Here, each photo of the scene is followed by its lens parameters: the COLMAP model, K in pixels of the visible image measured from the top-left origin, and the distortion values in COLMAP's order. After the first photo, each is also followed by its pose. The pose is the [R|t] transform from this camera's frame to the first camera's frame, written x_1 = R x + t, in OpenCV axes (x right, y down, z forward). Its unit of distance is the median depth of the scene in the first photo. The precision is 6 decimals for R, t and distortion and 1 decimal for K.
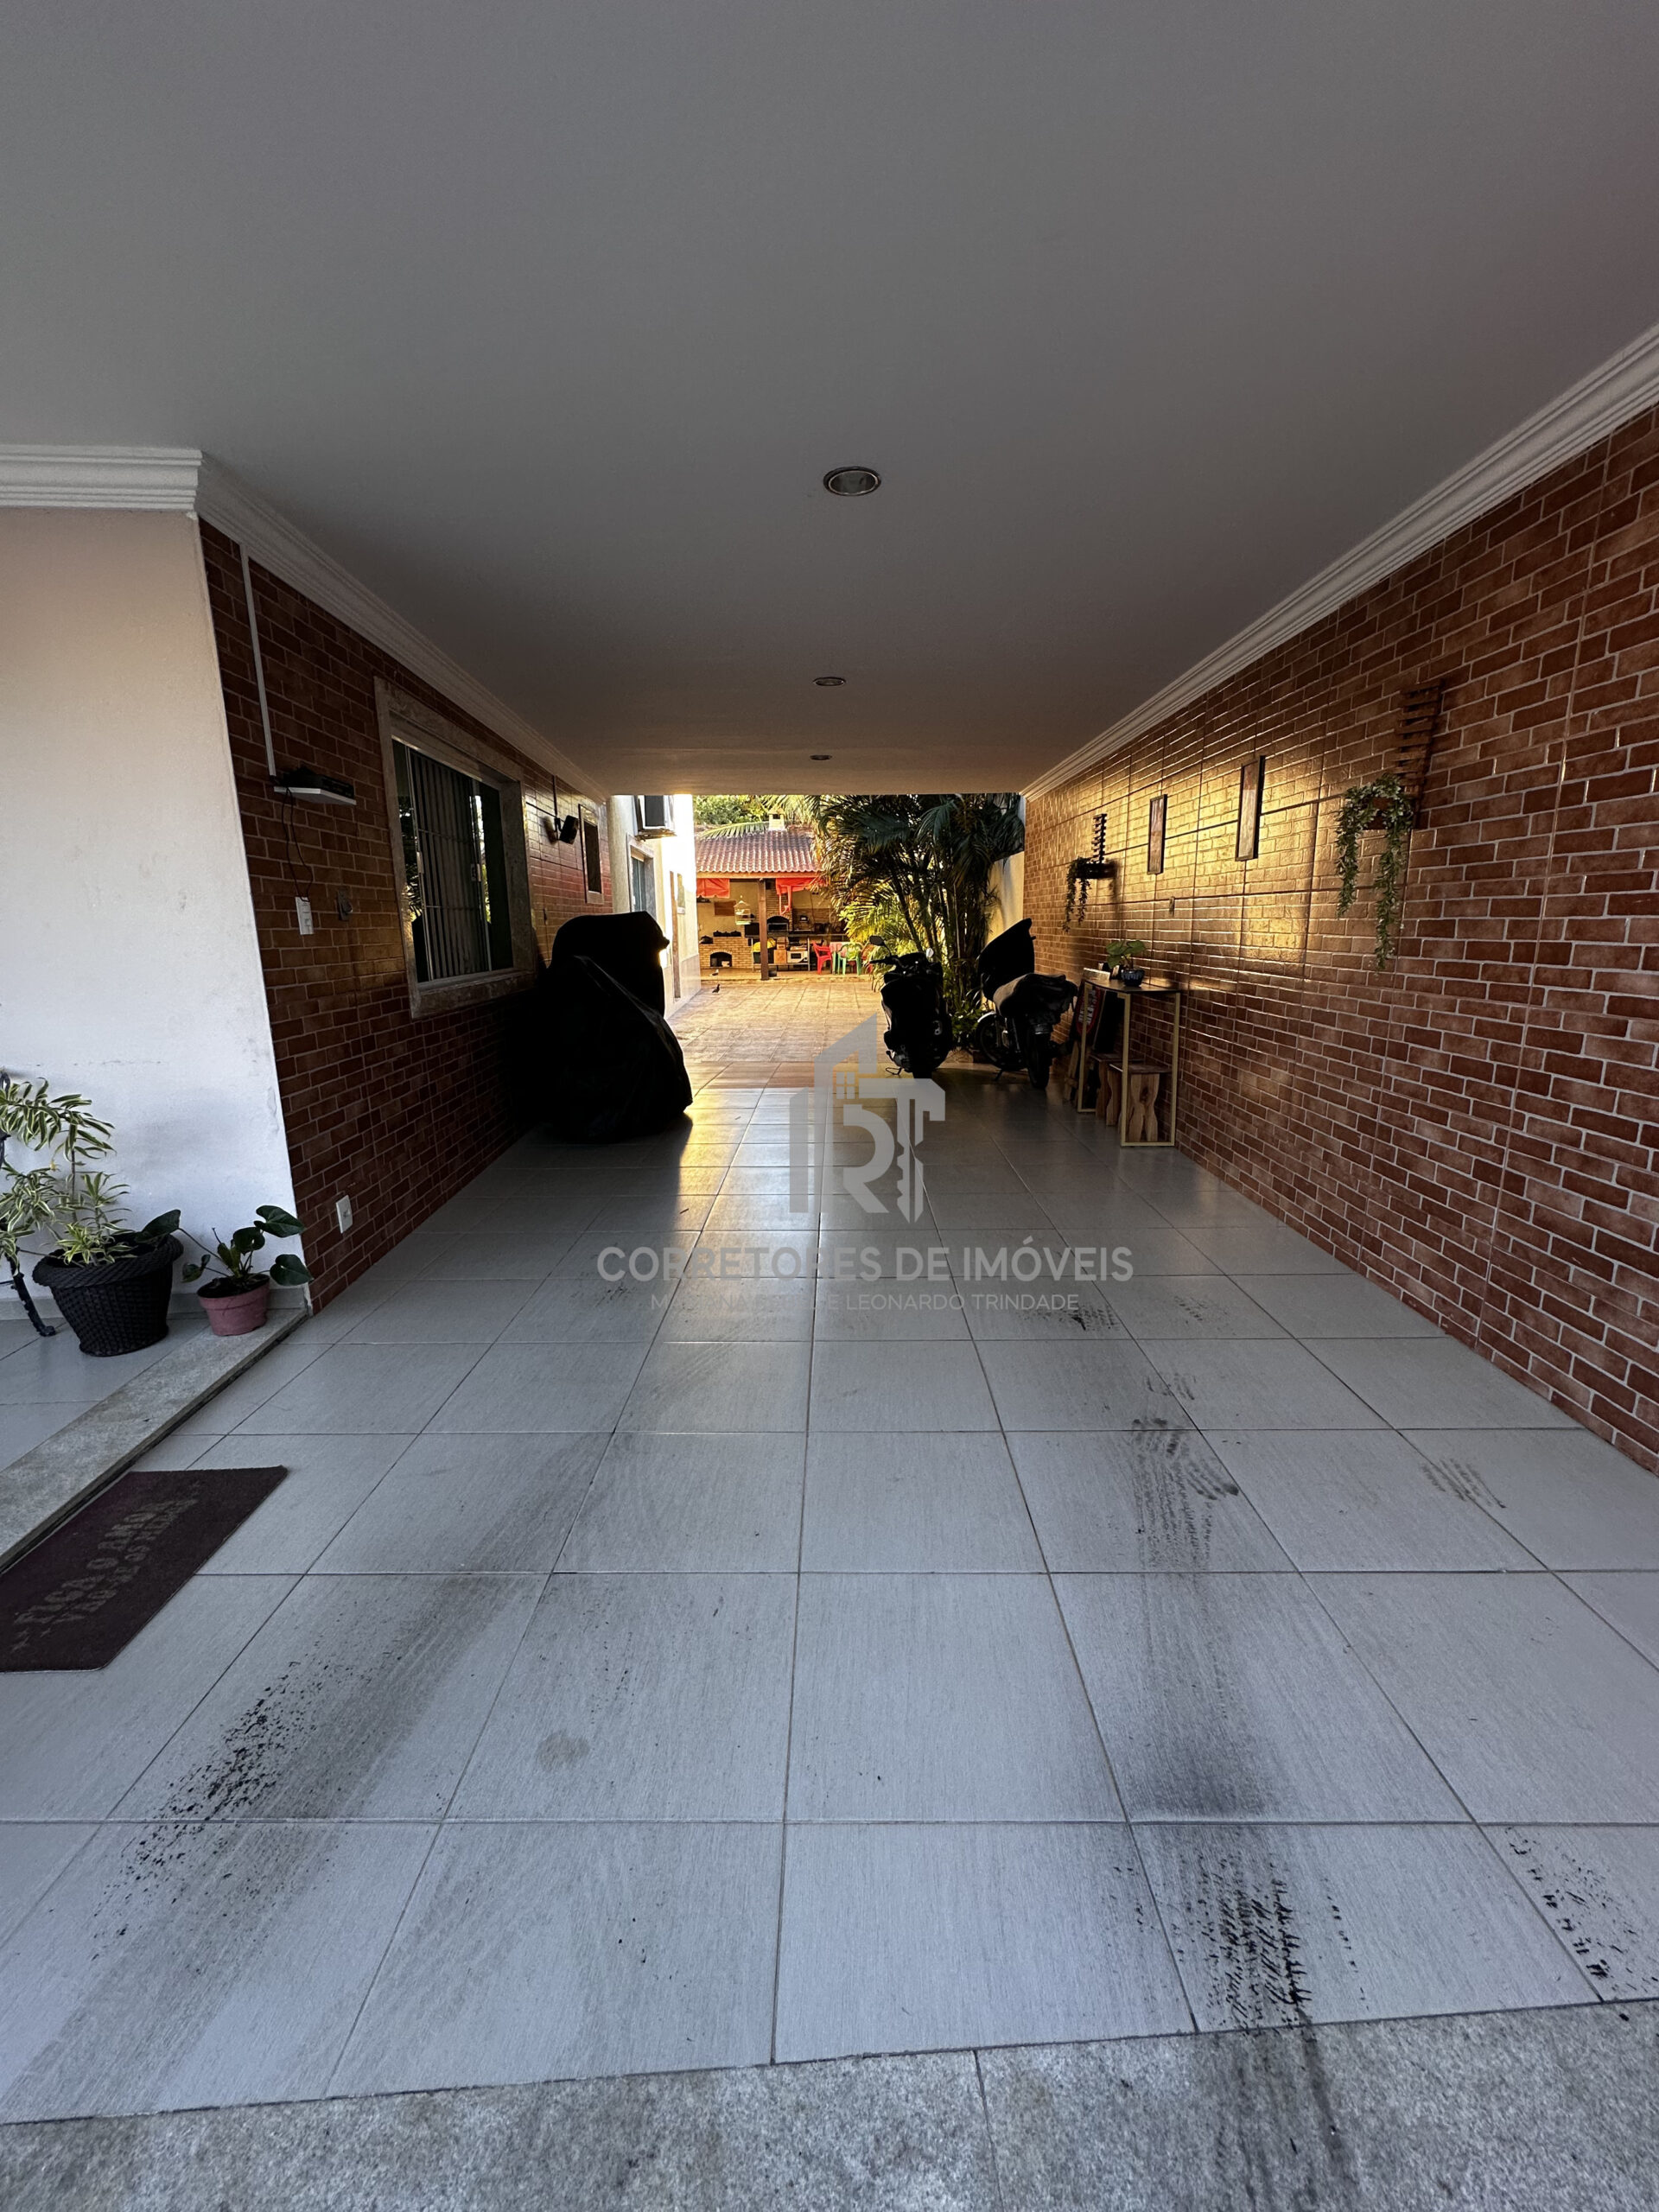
lens RADIAL K [[888.4, 0, 834.3], [0, 888.4, 1104.4], [0, 0, 1]] dist [-0.002388, 0.000217]
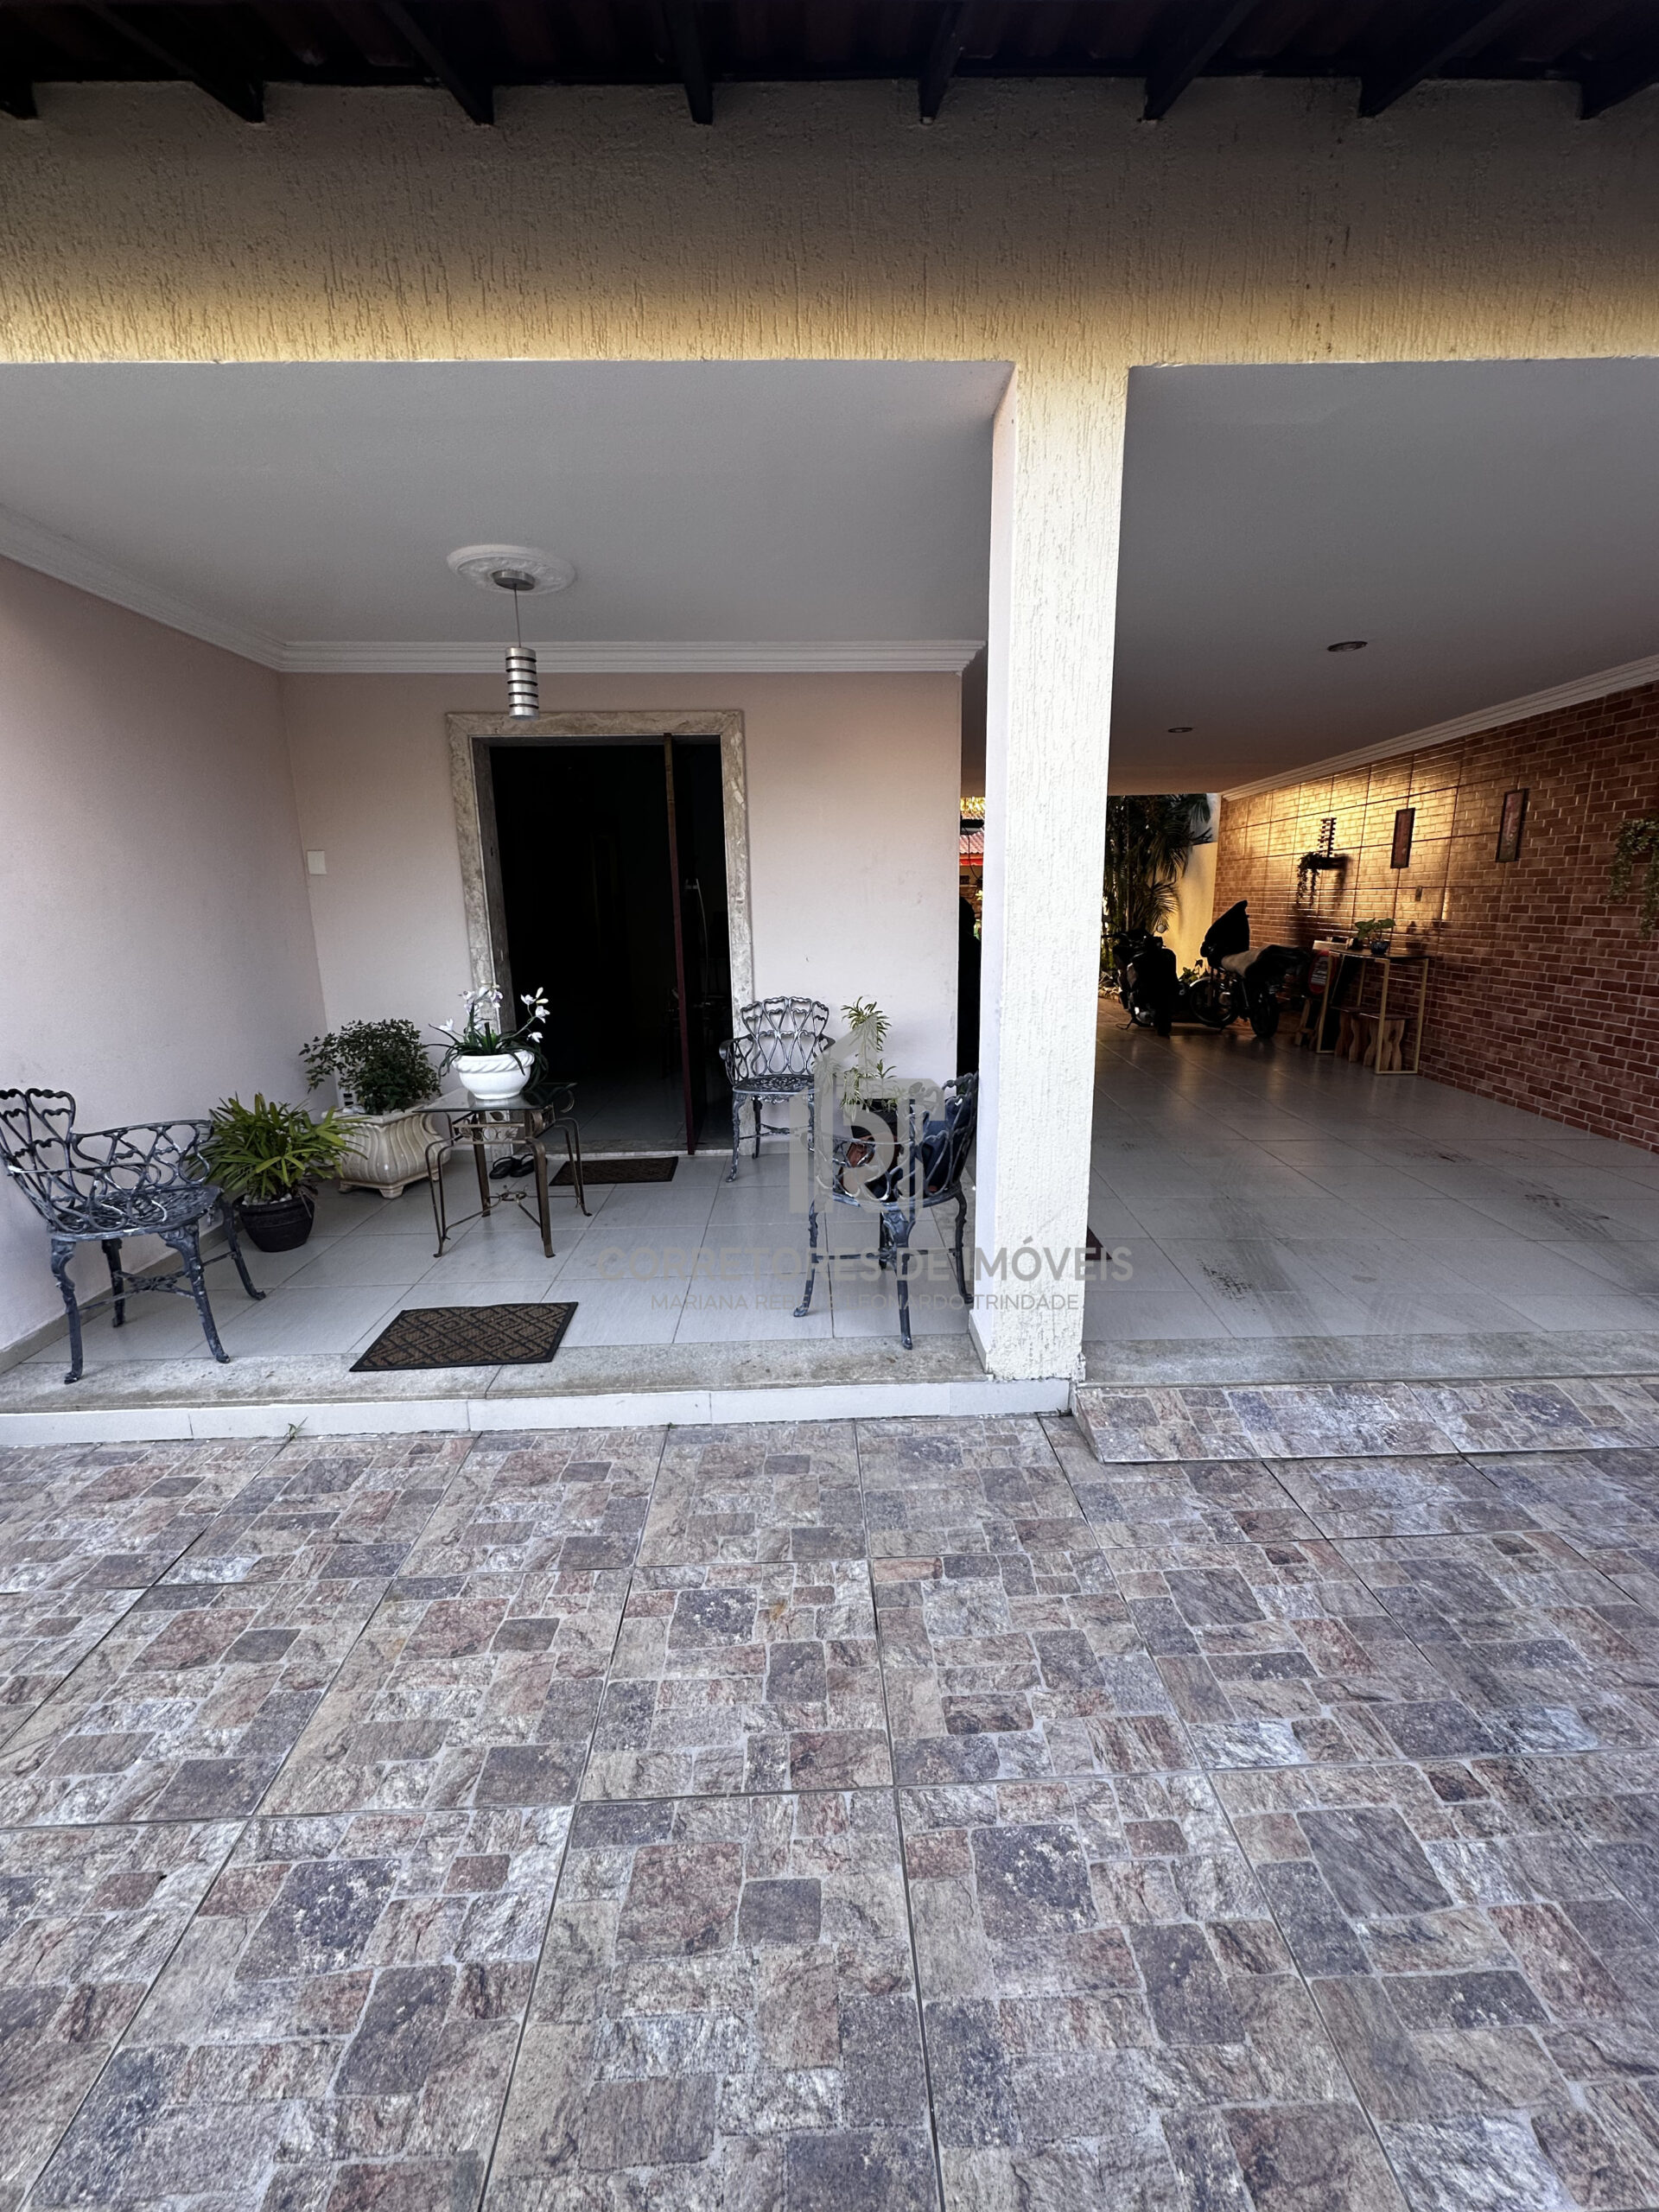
lens RADIAL K [[880.8, 0, 831.1], [0, 880.8, 1104.1], [0, 0, 1]] dist [-0.001915, 0.000424]
pose [[0.998683, 0.000117, -0.051305, -0.608543], [0.001220, 0.999660, 0.026032, 0.081196], [0.051291, -0.026060, 0.998344, -0.521224]]
